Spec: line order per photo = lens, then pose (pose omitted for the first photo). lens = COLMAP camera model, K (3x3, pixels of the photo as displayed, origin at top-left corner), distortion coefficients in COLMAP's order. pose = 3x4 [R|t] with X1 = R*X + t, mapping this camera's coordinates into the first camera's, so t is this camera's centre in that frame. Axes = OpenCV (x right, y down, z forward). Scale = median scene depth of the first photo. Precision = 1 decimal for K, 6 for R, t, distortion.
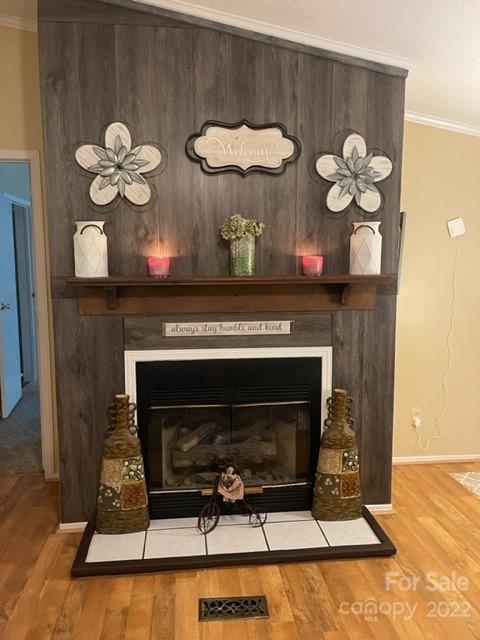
lens RADIAL K [[483.4, 0, 240.0], [0, 483.4, 318.2], [0, 0, 1]] dist [0.049443, -0.062140]
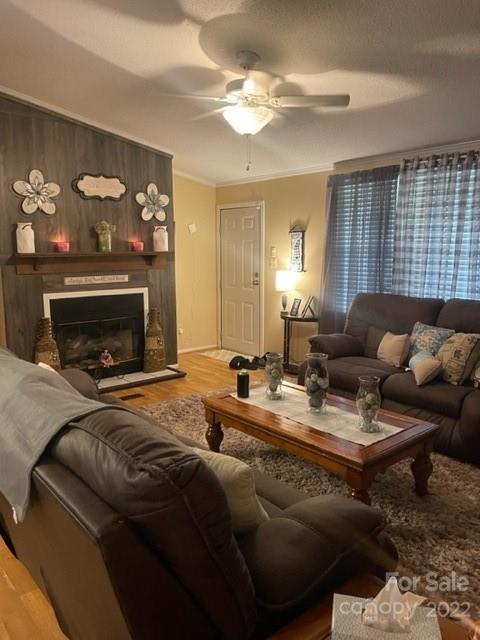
lens RADIAL K [[483.4, 0, 240.0], [0, 483.4, 318.2], [0, 0, 1]] dist [0.049443, -0.062140]
pose [[0.834517, -0.081821, 0.544873, -0.627361], [0.067701, 0.996646, 0.045972, 0.125741], [-0.546807, -0.001476, 0.837257, -0.942345]]
